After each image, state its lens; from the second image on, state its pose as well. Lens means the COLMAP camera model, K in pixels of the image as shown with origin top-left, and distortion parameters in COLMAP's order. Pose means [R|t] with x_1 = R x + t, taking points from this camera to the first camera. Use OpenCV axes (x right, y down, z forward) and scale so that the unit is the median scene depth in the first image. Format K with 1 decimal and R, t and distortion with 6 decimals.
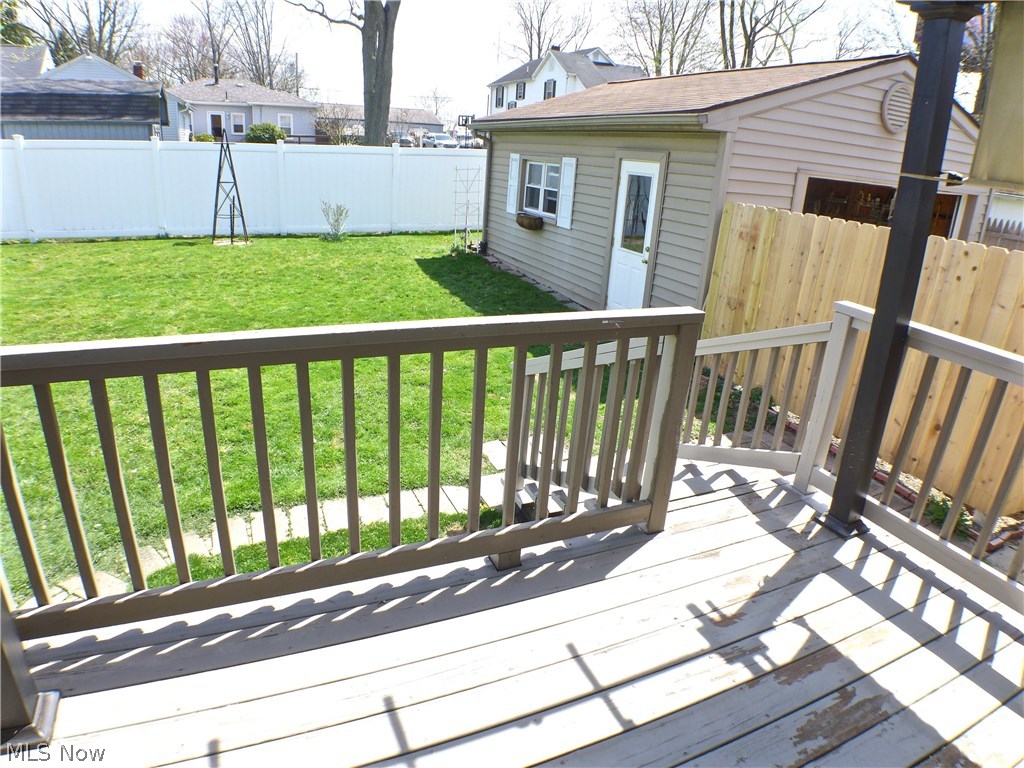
lens RADIAL K [[609.3, 0, 512.0], [0, 609.3, 384.0], [0, 0, 1]] dist [-0.132573, 0.028352]
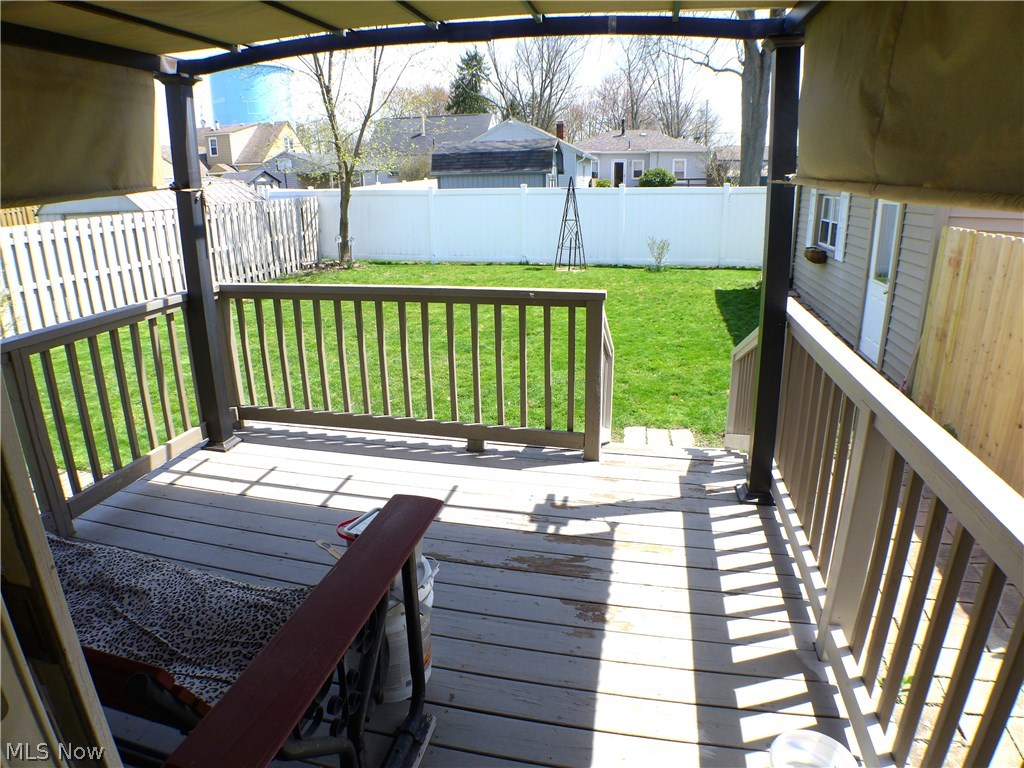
lens RADIAL K [[609.3, 0, 512.0], [0, 609.3, 384.0], [0, 0, 1]] dist [-0.132573, 0.028352]
pose [[0.794577, 0.113520, -0.596457, 0.194693], [-0.152278, 0.988227, -0.014775, 0.027628], [0.587757, 0.102567, 0.802509, -0.044418]]
